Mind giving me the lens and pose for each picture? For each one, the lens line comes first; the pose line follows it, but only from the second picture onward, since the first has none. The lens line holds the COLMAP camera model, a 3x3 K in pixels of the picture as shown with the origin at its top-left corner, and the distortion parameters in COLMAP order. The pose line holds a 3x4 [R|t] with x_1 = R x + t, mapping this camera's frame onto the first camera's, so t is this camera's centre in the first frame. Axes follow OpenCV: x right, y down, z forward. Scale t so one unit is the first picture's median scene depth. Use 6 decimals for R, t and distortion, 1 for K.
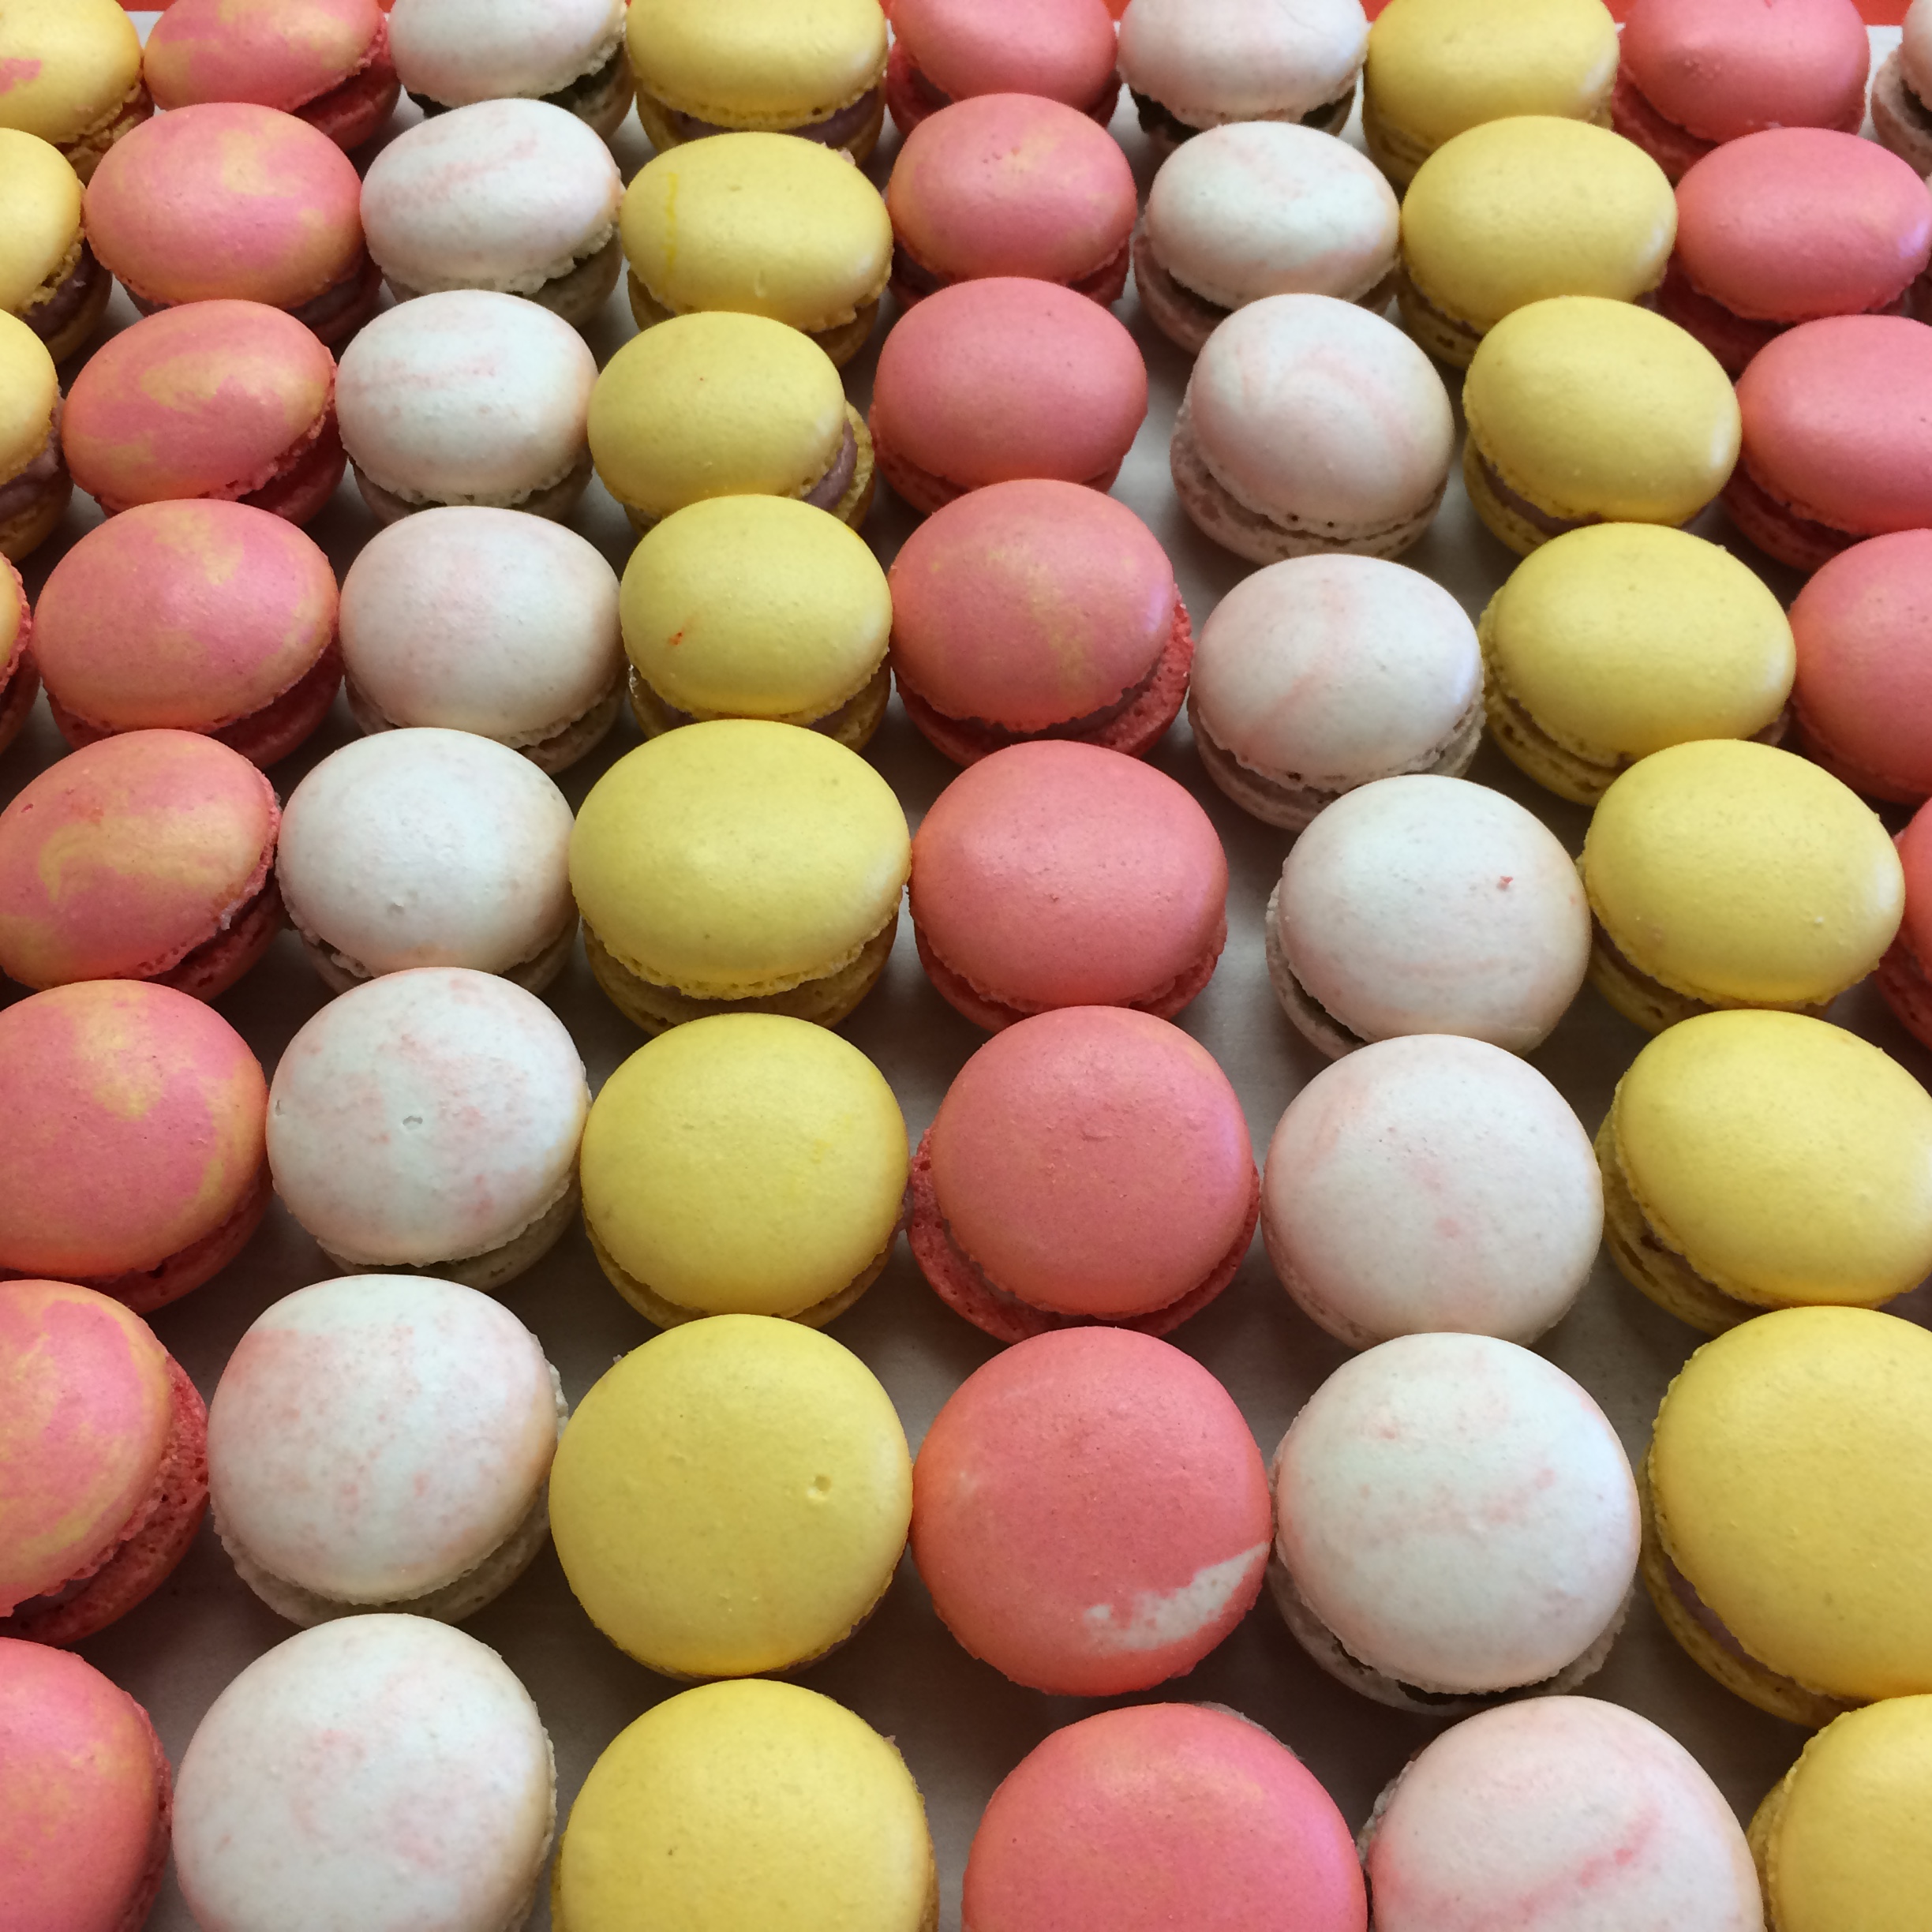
lens RADIAL K [[2246.1, 0, 971.7], [0, 2246.1, 972.1], [0, 0, 1]] dist [0.076634, -0.143705]
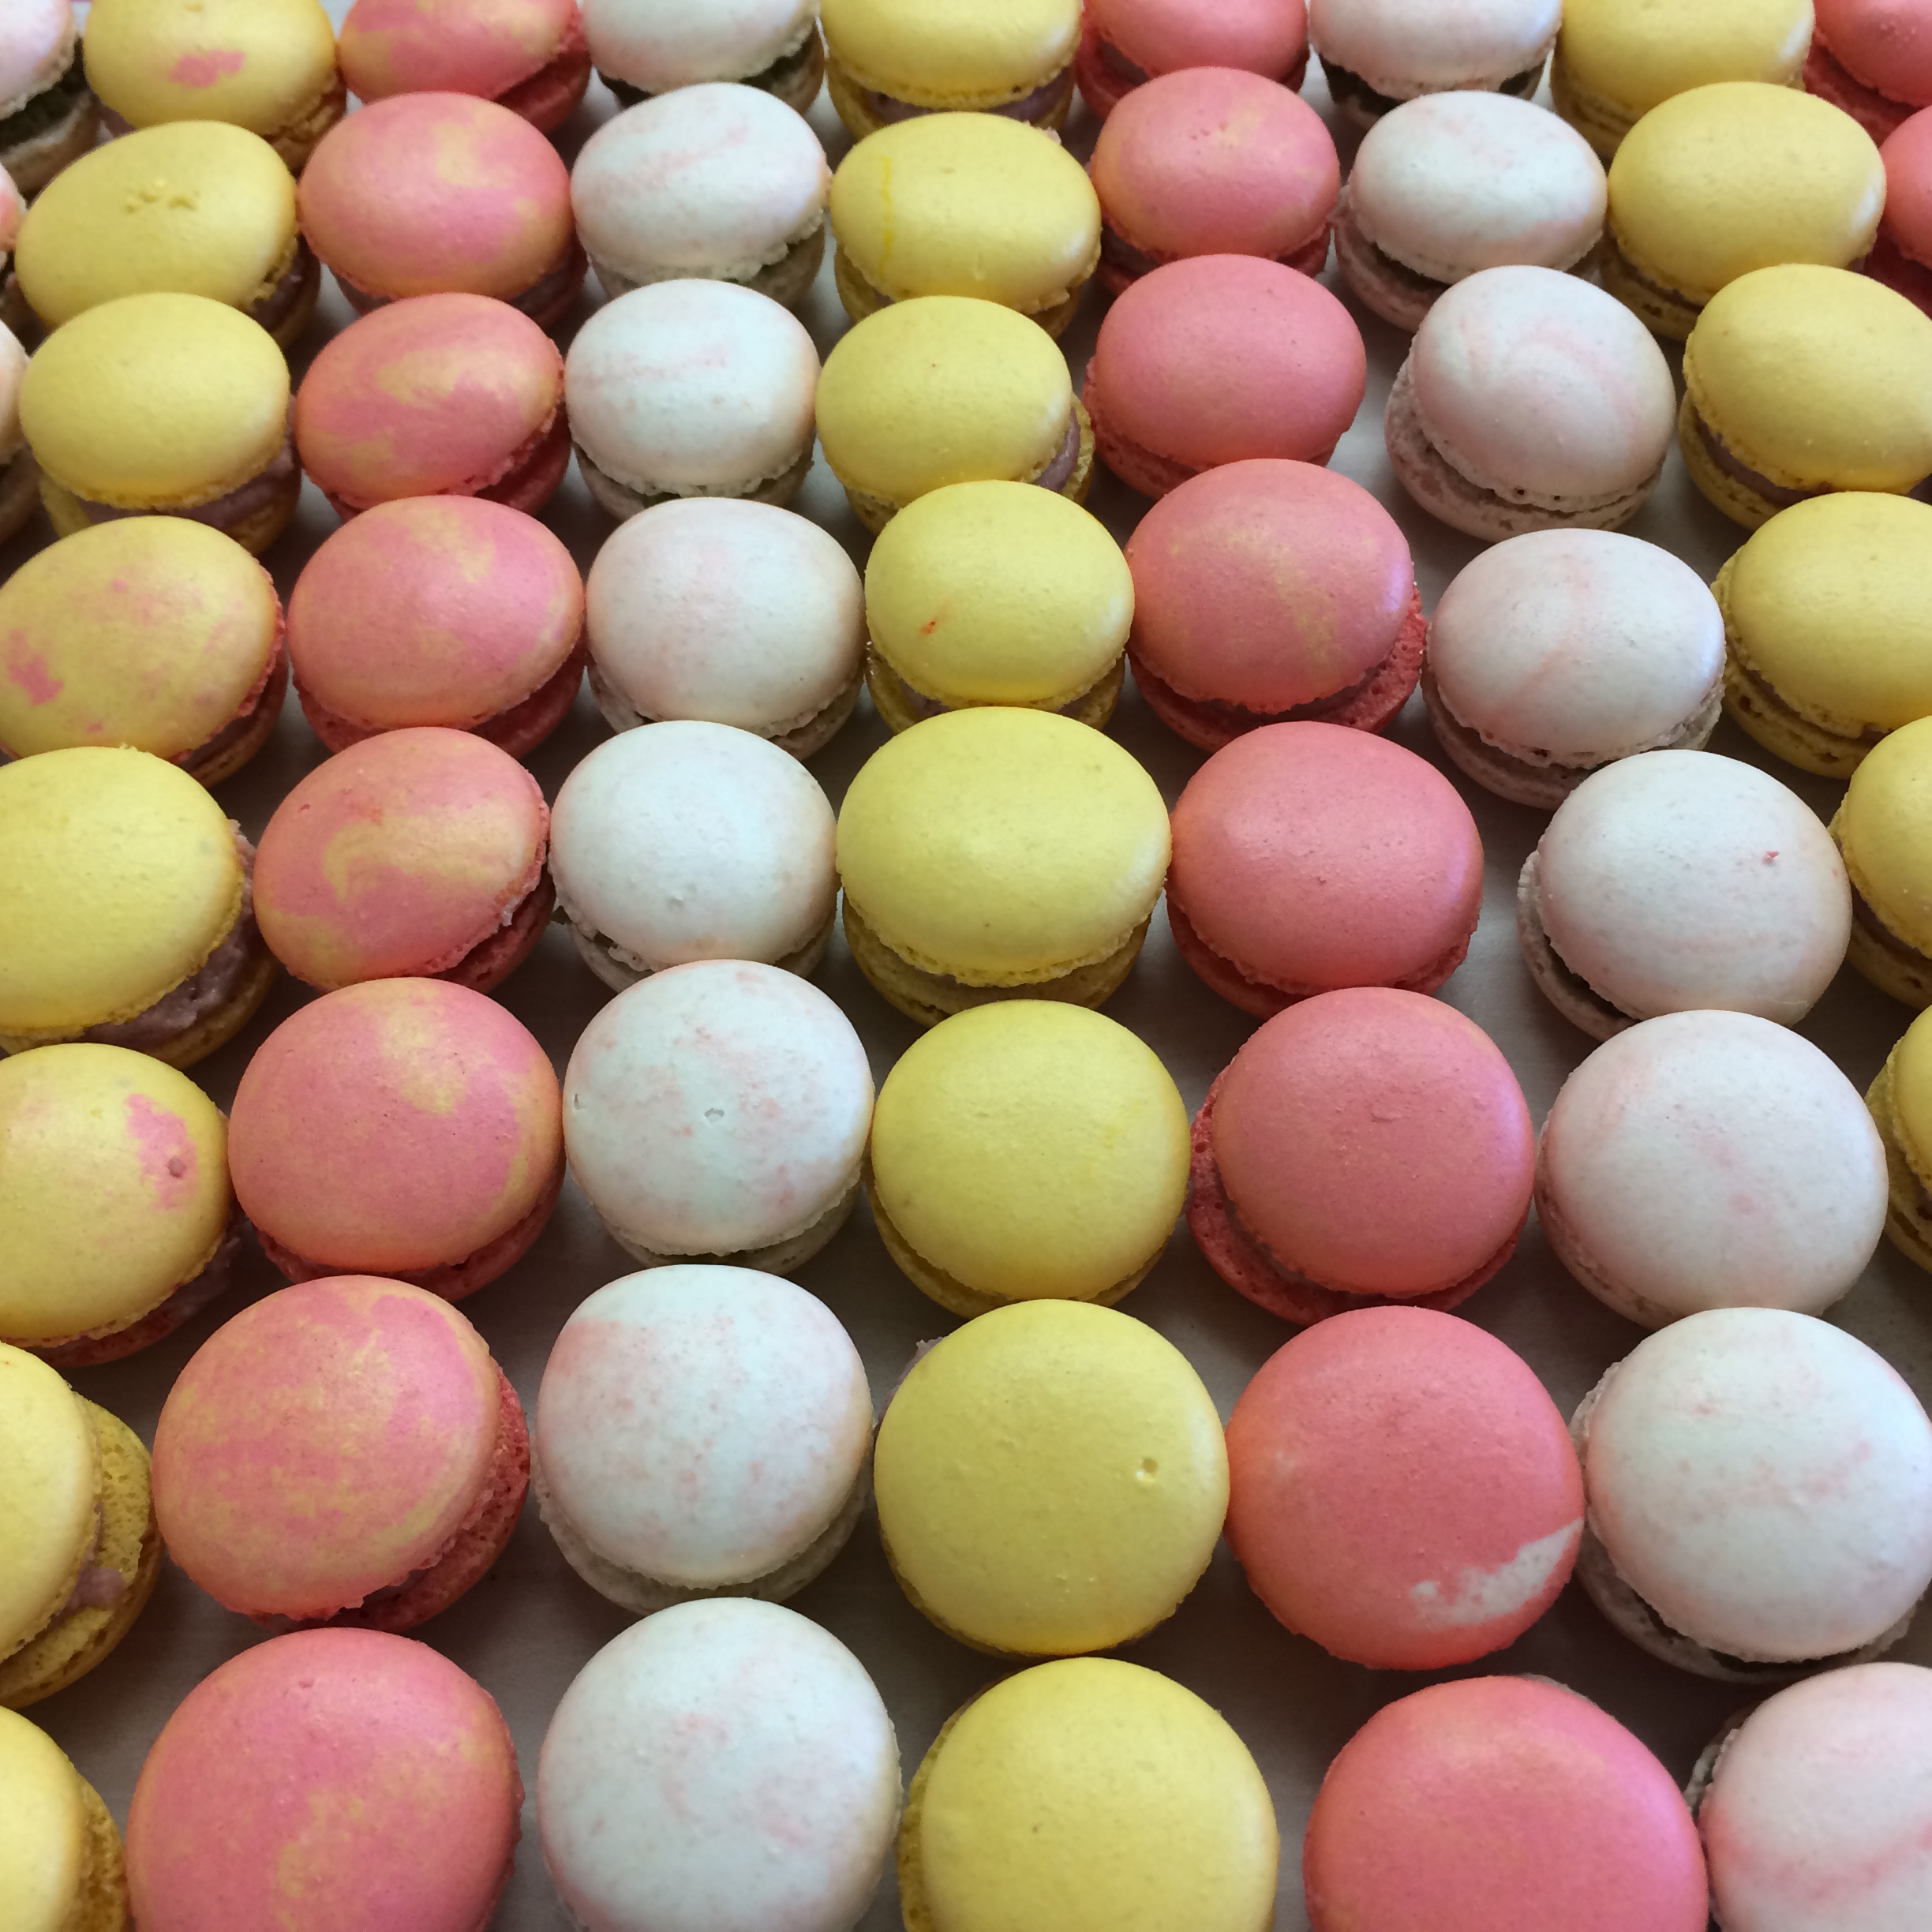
lens RADIAL K [[2246.1, 0, 971.7], [0, 2246.1, 972.1], [0, 0, 1]] dist [0.076634, -0.143705]
pose [[0.999857, -0.016420, -0.004020, -0.116601], [0.016505, 0.999620, 0.022078, -0.016718], [0.003656, -0.022141, 0.999748, -0.010913]]
